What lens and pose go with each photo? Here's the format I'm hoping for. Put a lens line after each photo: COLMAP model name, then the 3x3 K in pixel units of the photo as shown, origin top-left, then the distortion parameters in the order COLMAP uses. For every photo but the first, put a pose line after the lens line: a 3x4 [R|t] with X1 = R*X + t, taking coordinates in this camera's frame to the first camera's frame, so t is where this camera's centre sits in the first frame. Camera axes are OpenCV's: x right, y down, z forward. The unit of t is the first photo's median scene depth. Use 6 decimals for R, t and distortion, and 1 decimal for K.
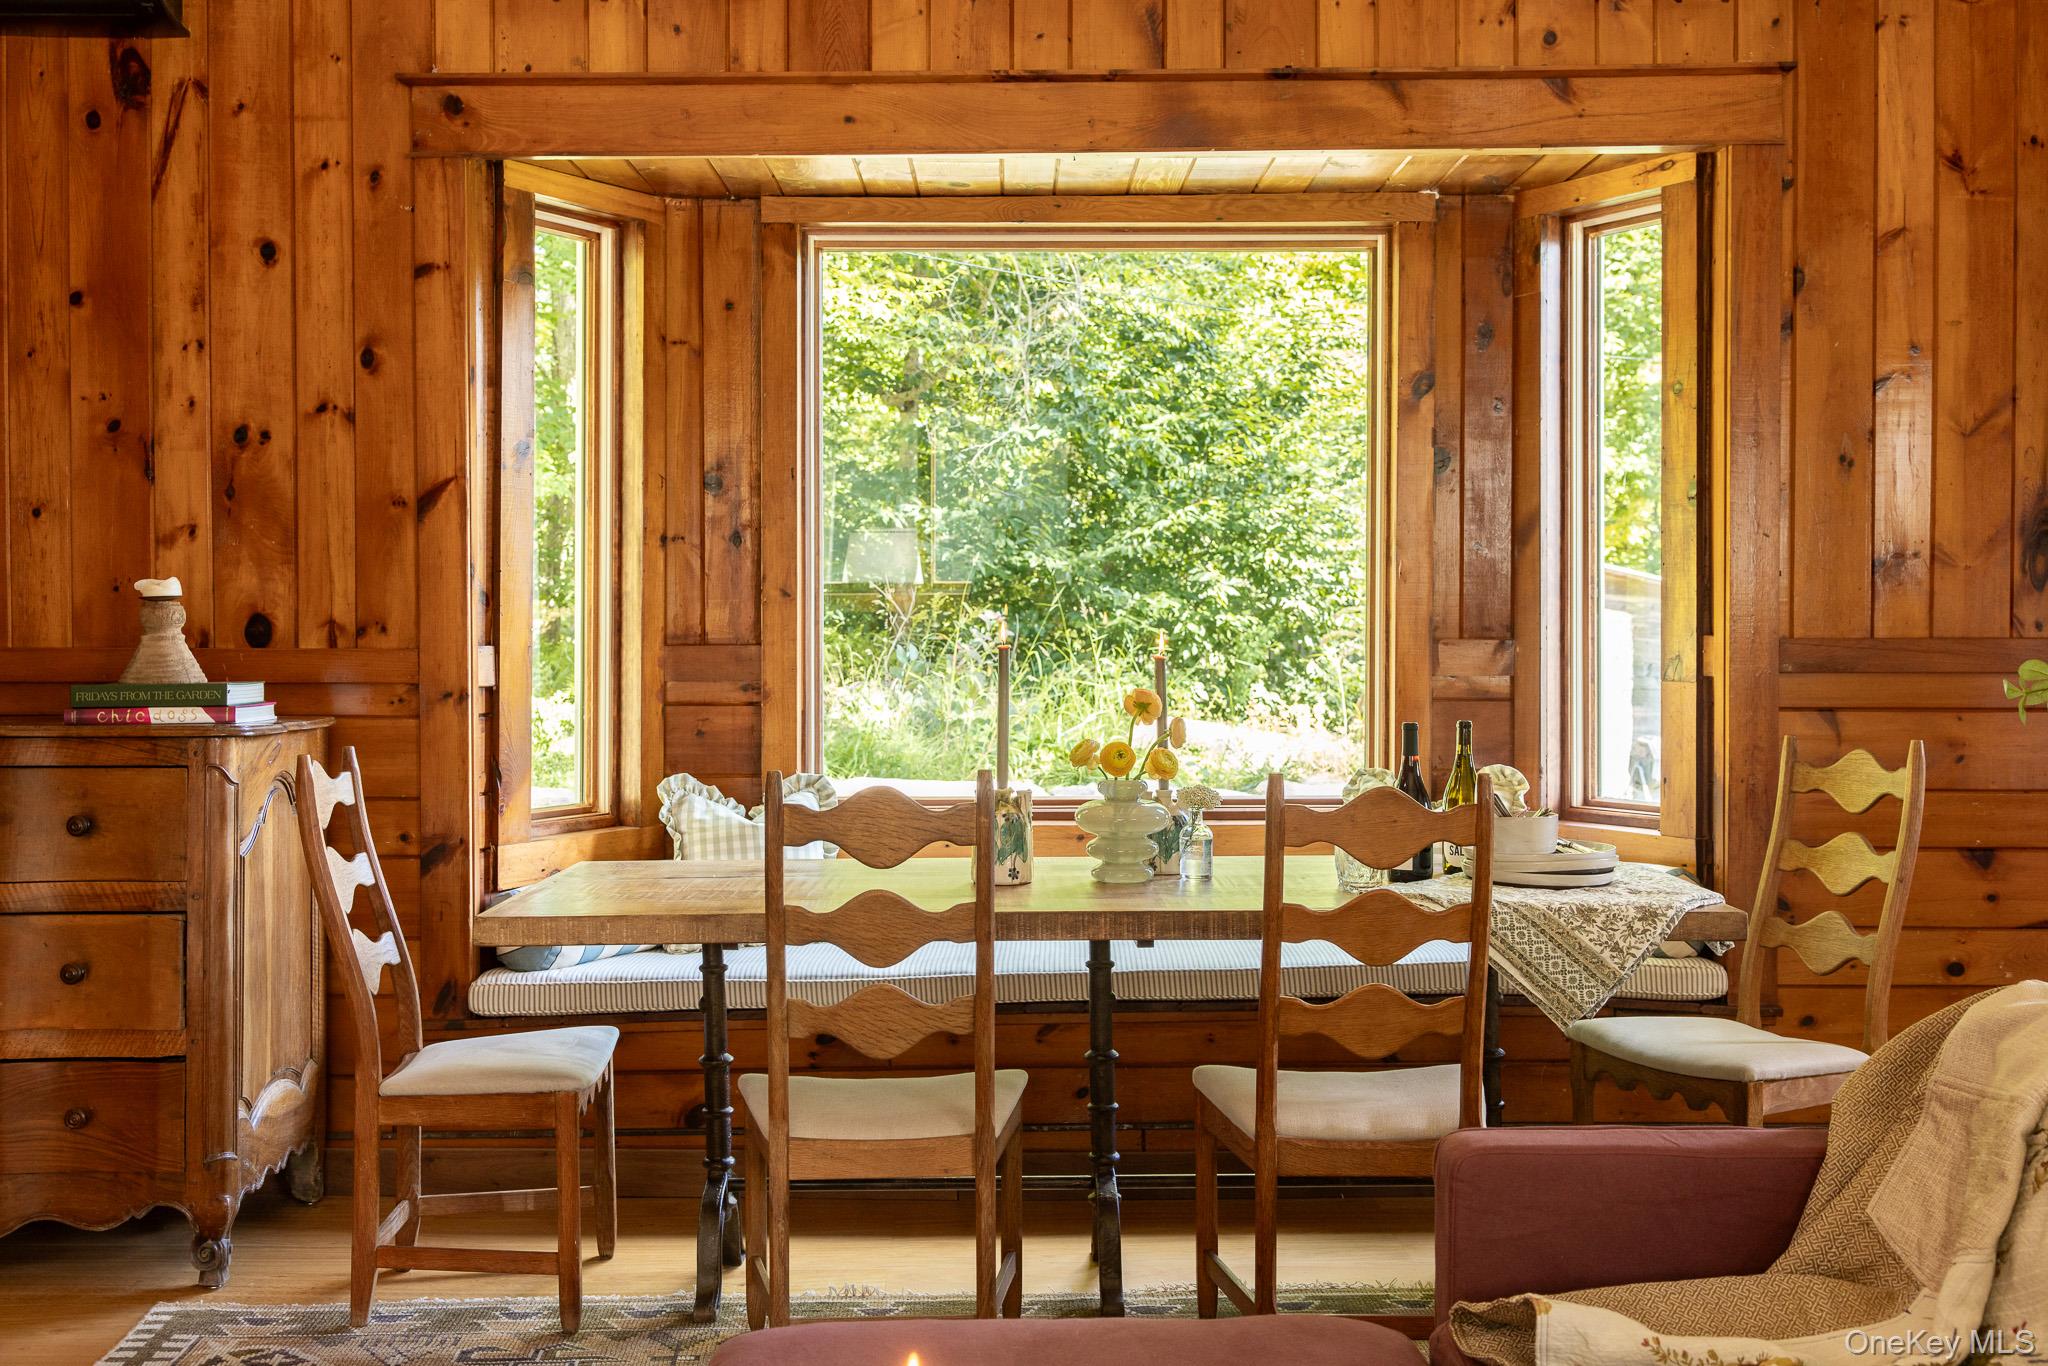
lens RADIAL K [[2063.7, 0, 1023.6], [0, 2063.7, 644.1], [0, 0, 1]] dist [0.035051, 0.000000]
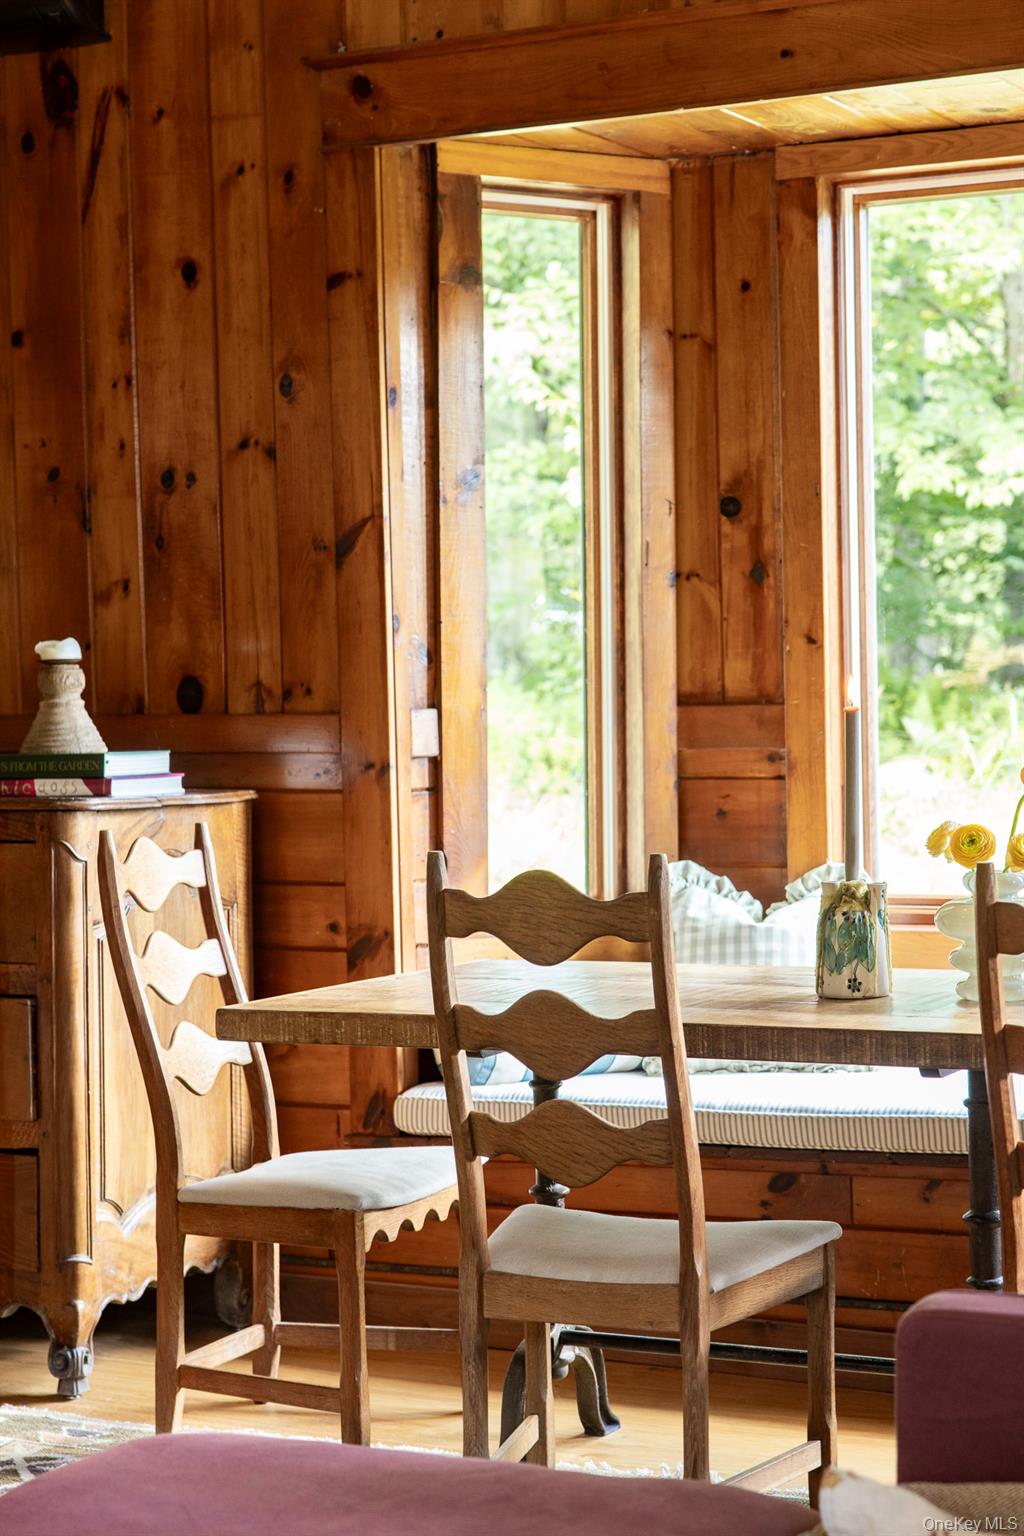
lens RADIAL K [[2808.0, 0, 512.0], [0, 2808.0, 768.8], [0, 0, 1]] dist [0.079369, 0.000000]
pose [[0.904383, 0.000706, -0.426722, 0.283018], [0.010141, 0.999681, 0.023147, -0.001074], [0.426602, -0.025261, 0.904087, -0.048422]]
